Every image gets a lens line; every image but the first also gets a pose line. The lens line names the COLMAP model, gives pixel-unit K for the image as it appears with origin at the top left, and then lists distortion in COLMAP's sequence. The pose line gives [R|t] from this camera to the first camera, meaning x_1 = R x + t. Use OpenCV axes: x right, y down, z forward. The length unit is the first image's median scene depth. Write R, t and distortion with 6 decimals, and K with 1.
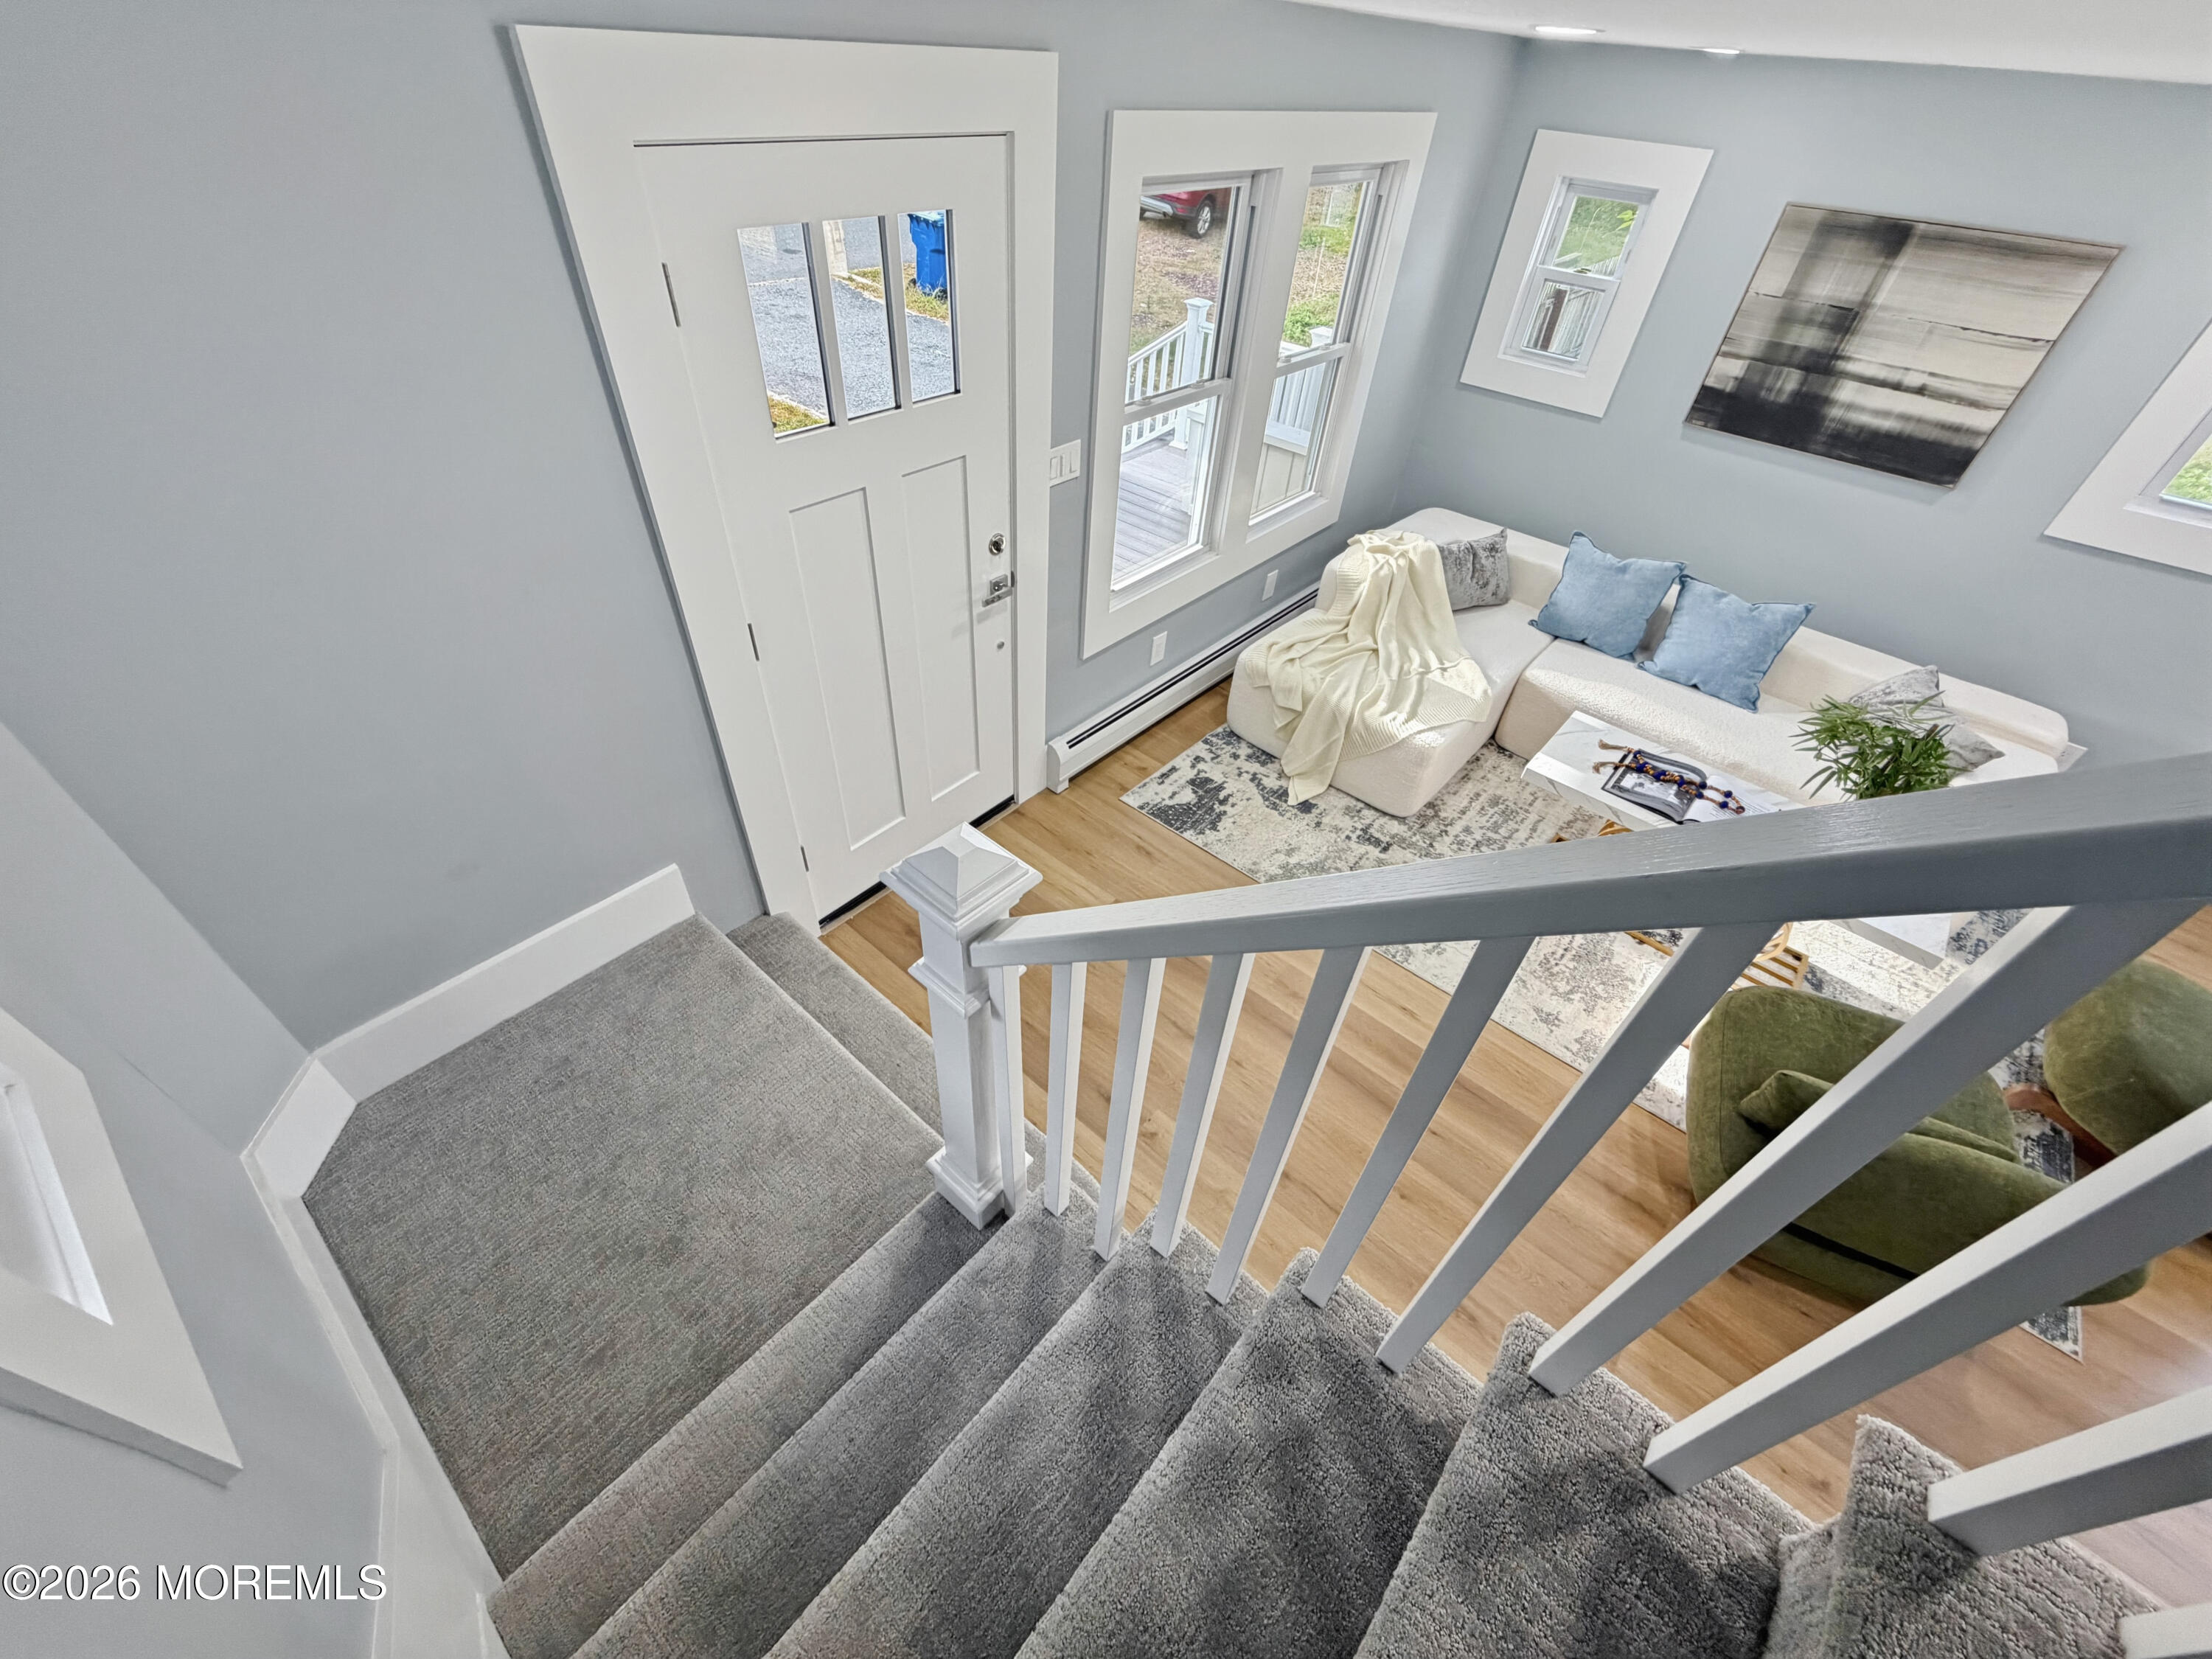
lens RADIAL K [[901.1, 0, 1103.9], [0, 901.1, 832.7], [0, 0, 1]] dist [0.006592, -0.001431]
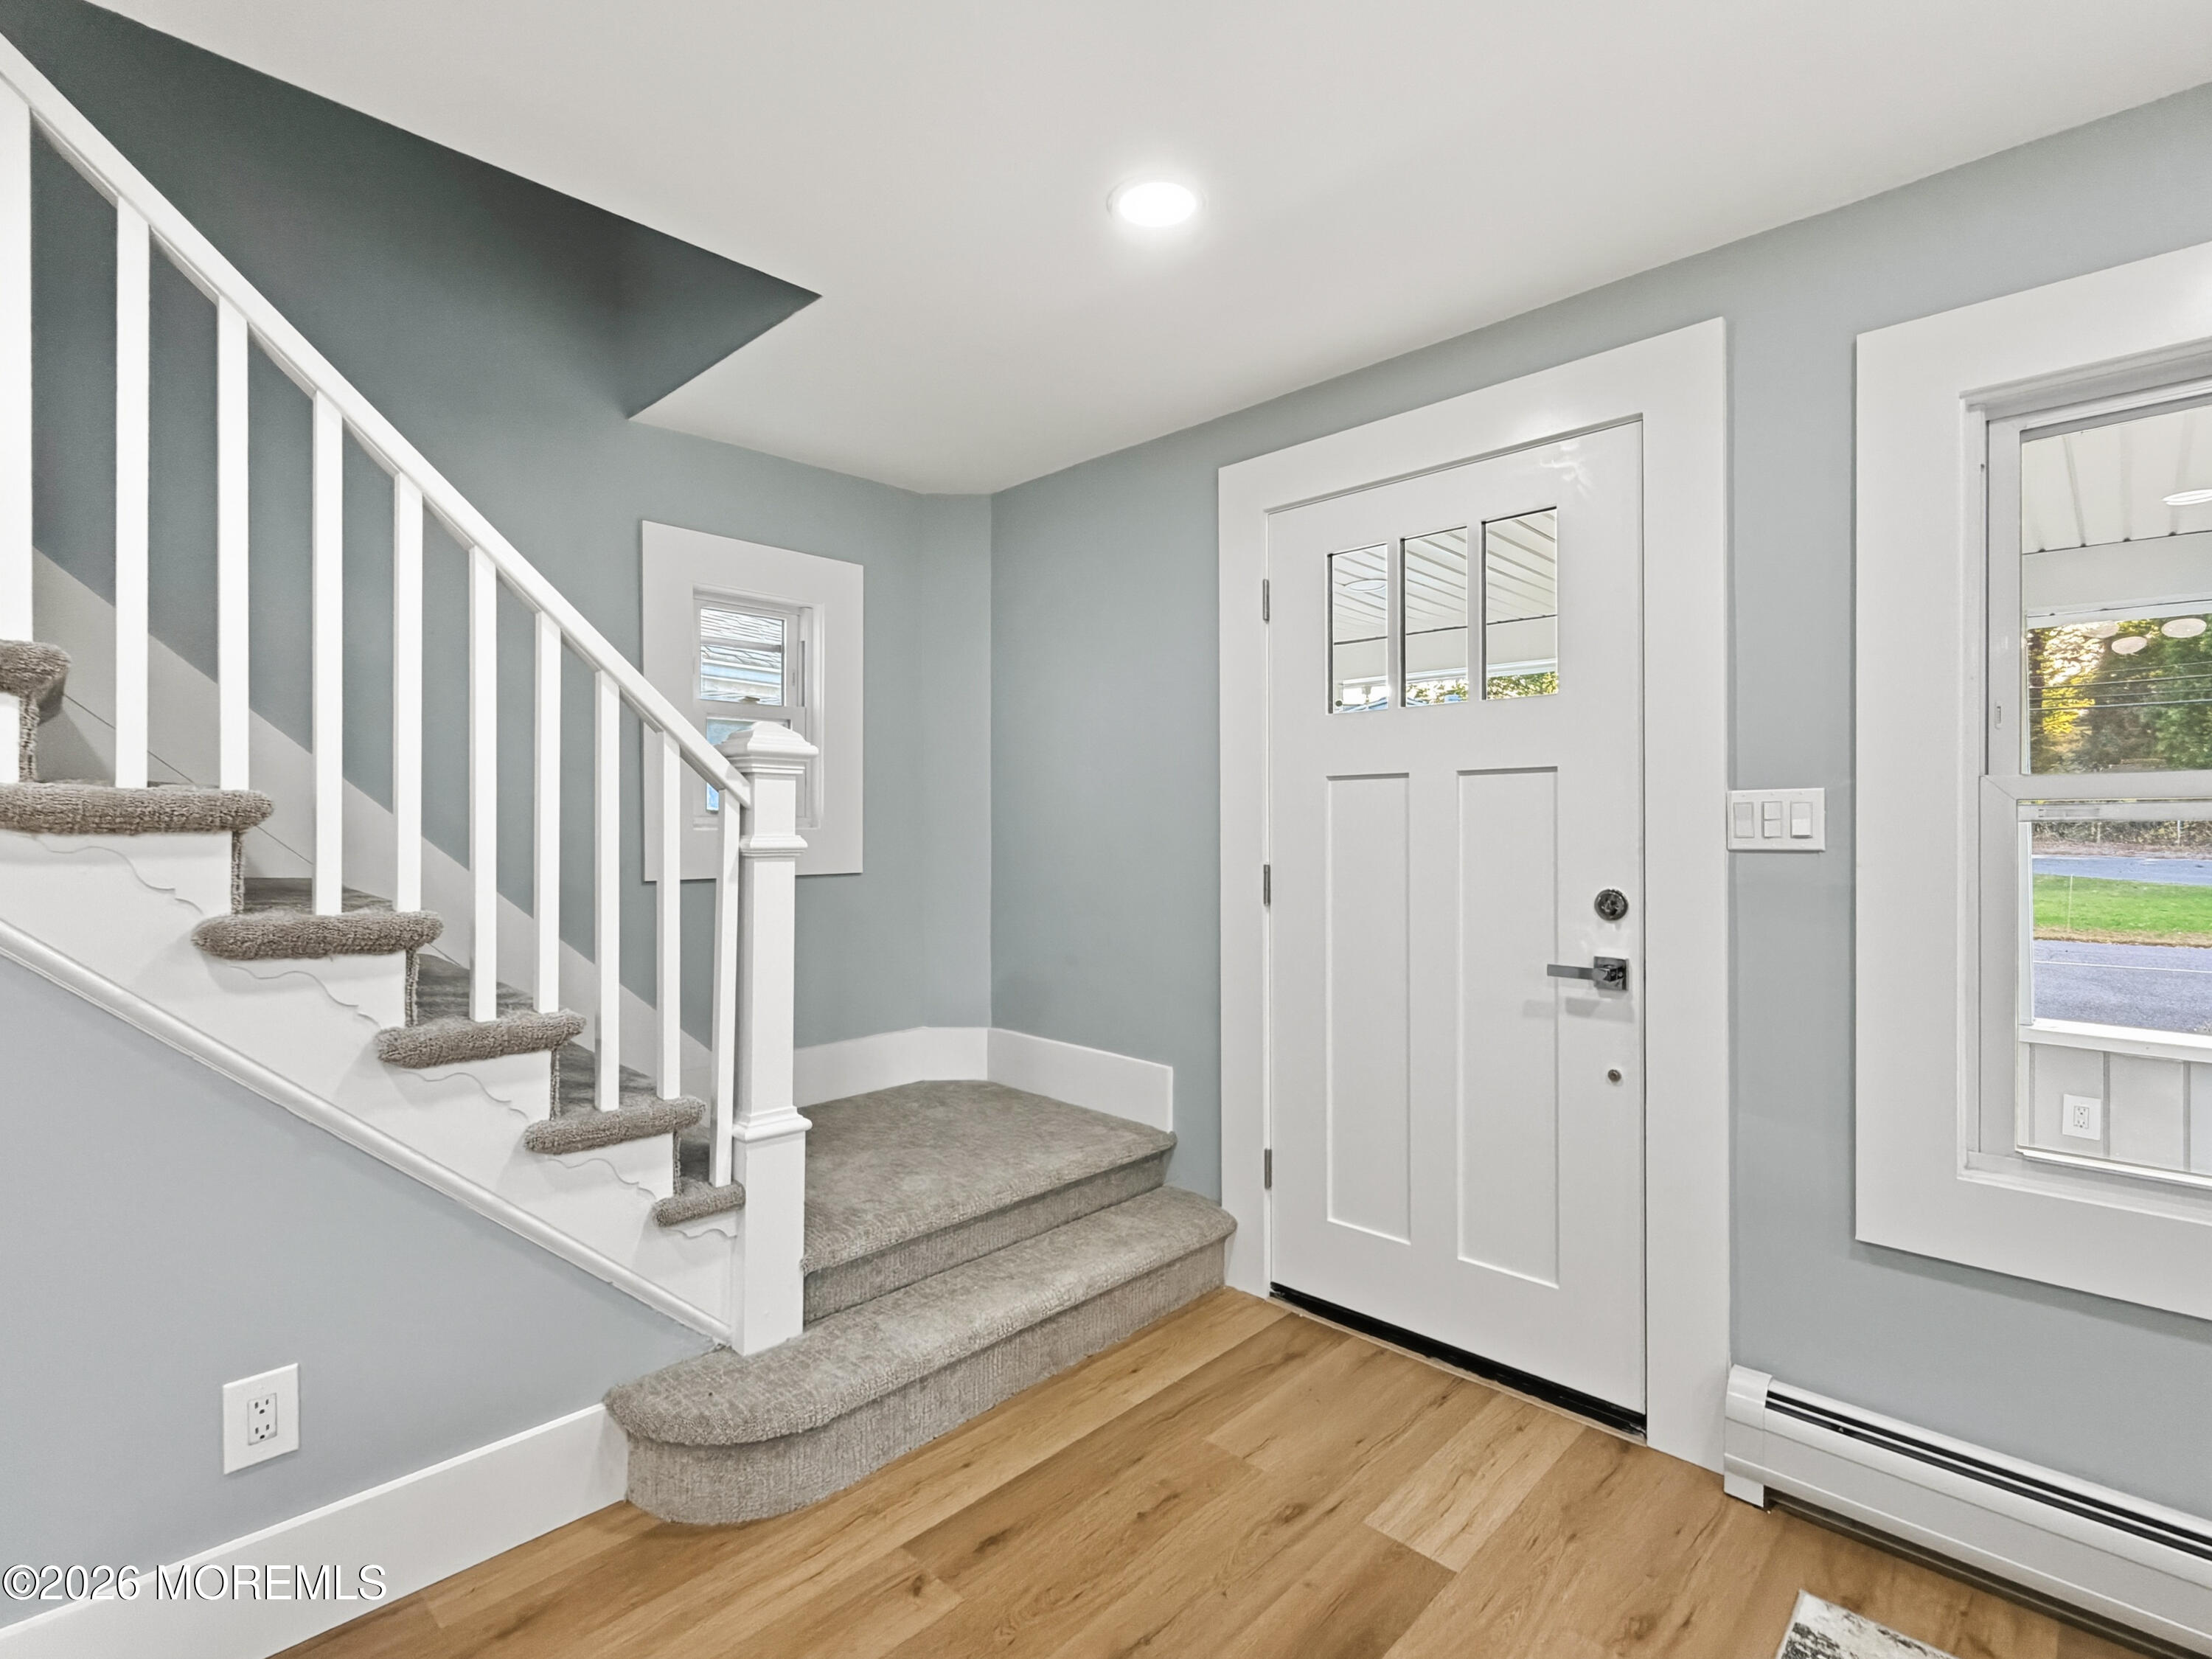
lens RADIAL K [[1047.8, 0, 1090.0], [0, 1047.8, 828.1], [0, 0, 1]] dist [-0.005250, 0.001216]
pose [[-0.076590, -0.062039, -0.995131, 0.544773], [-0.671426, 0.741052, 0.005477, -0.081633], [0.737103, 0.668576, -0.098412, 0.587574]]
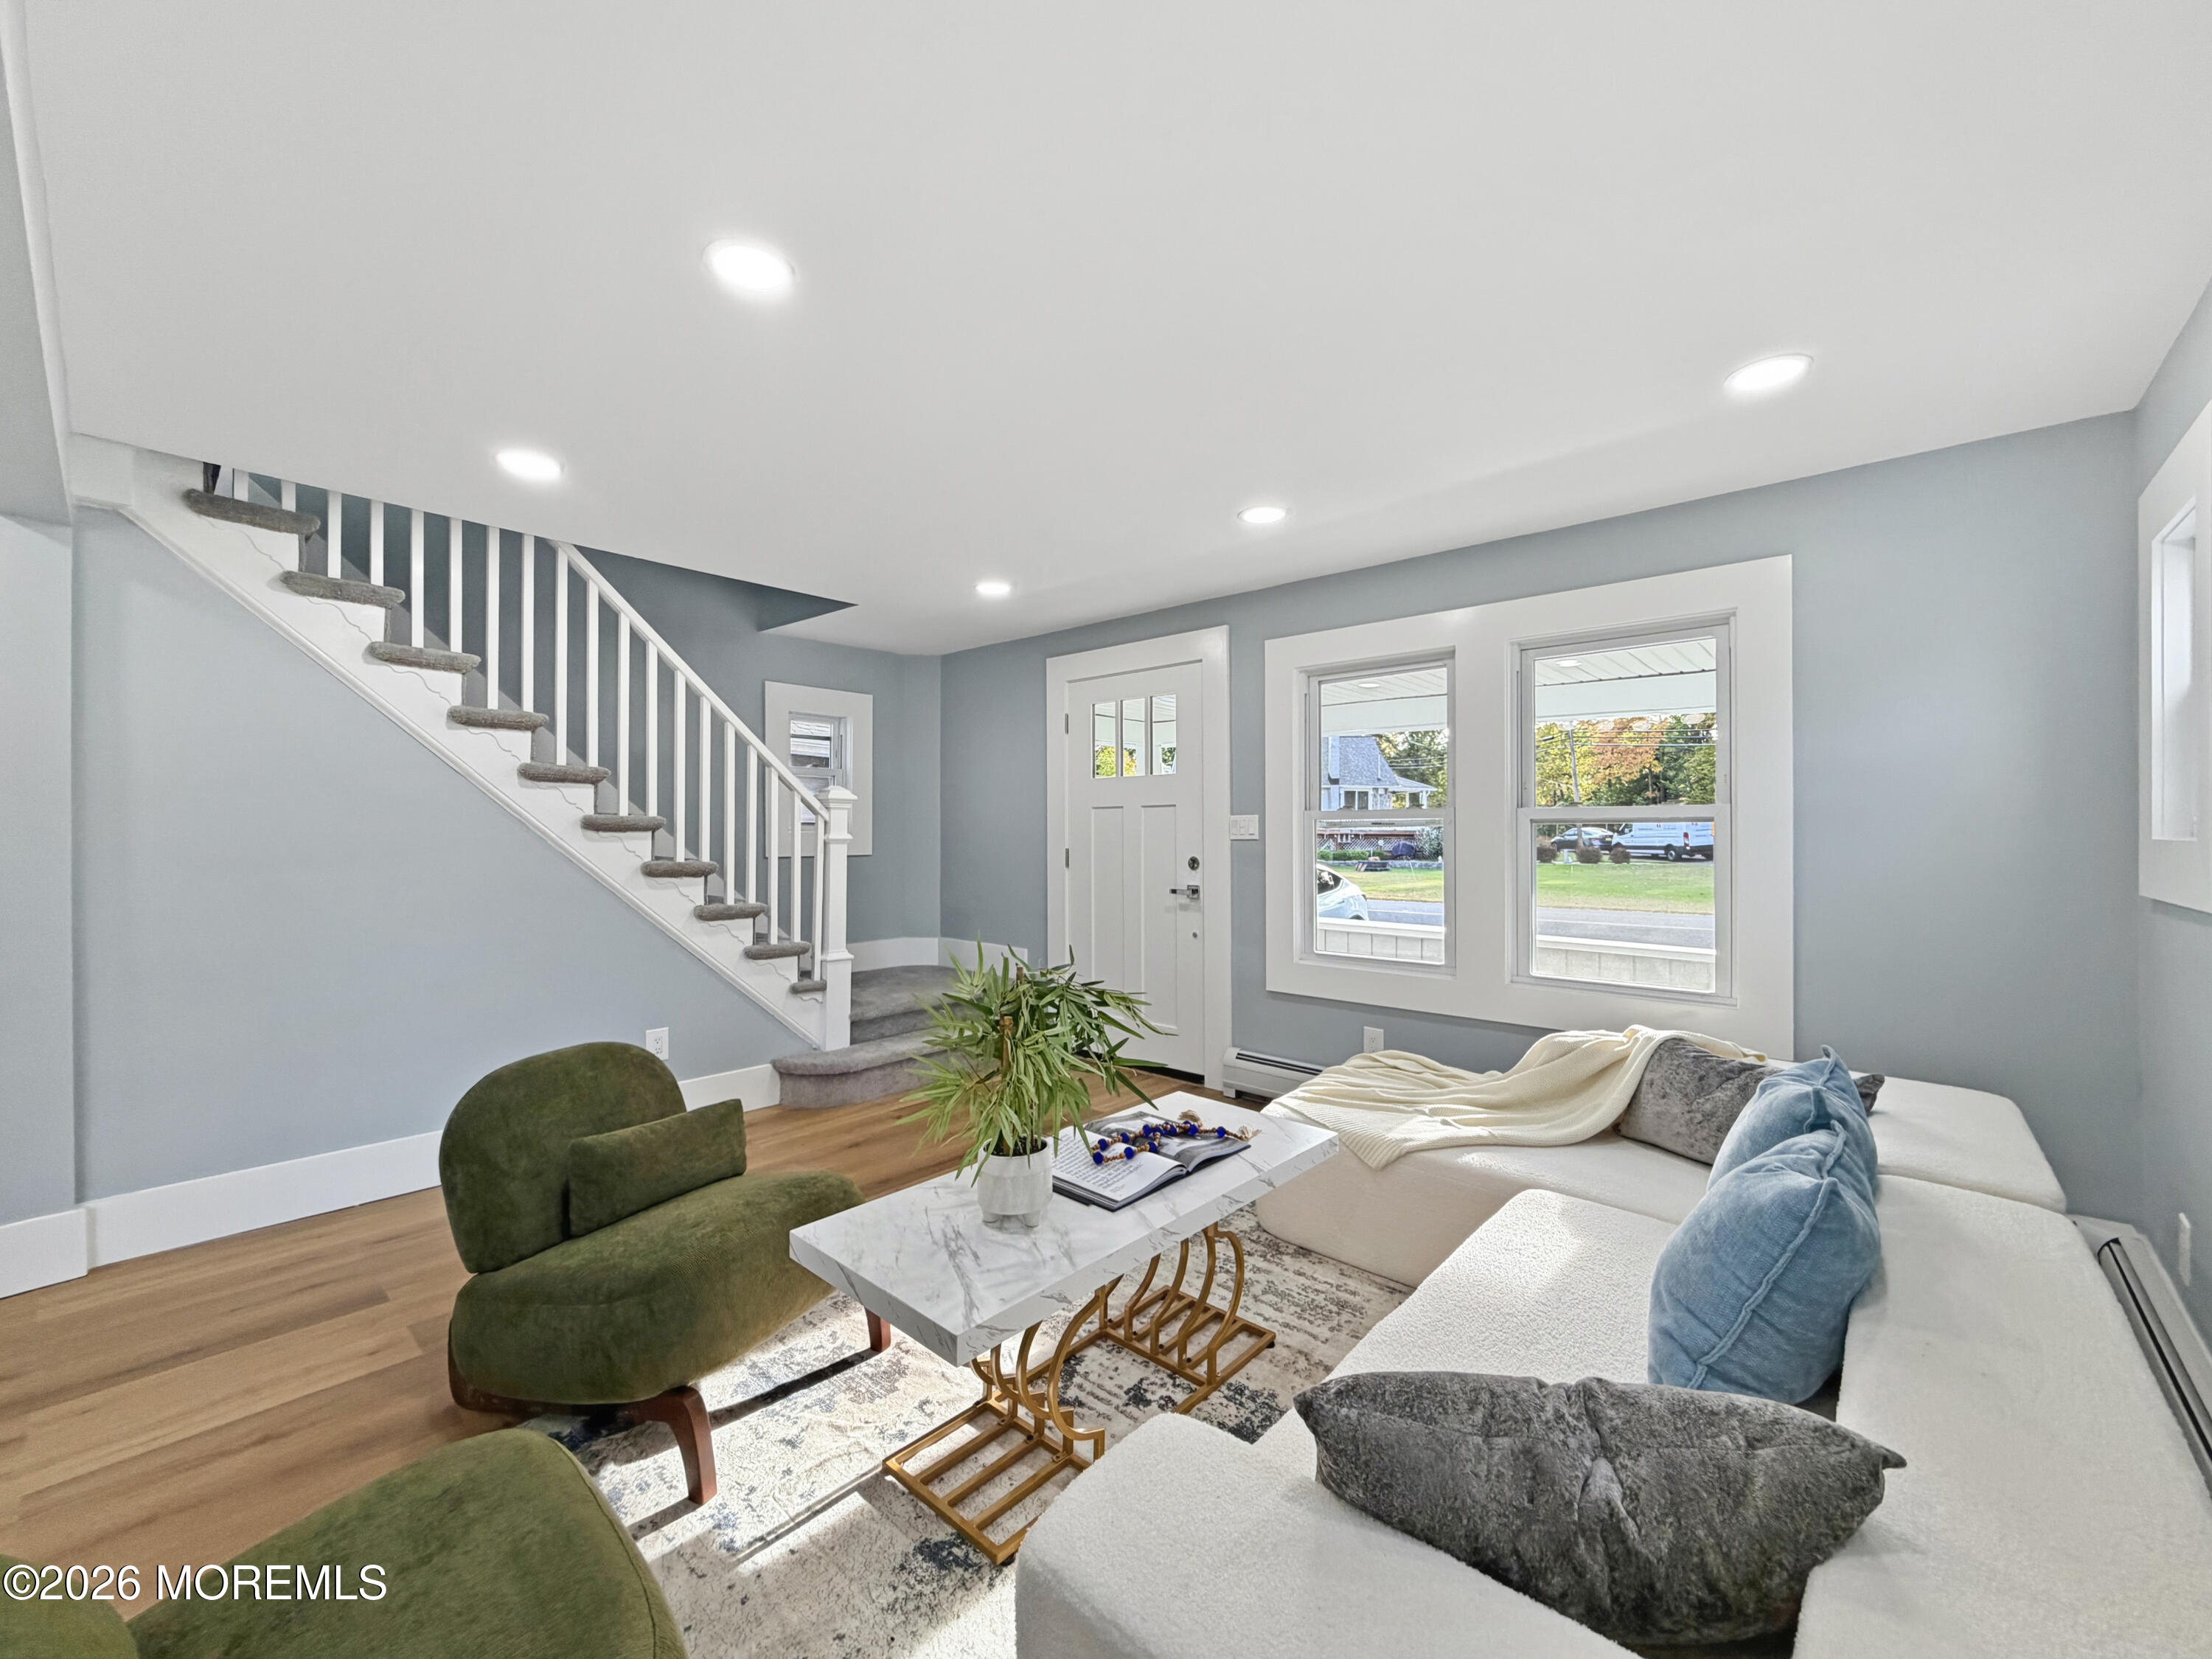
lens RADIAL K [[901.1, 0, 1079.1], [0, 901.1, 814.9], [0, 0, 1]] dist [0.006592, -0.001431]
pose [[-0.046560, -0.083714, -0.995402, 1.170800], [-0.671340, 0.740506, -0.030875, -0.154039], [0.739686, 0.666815, -0.090678, 0.734099]]
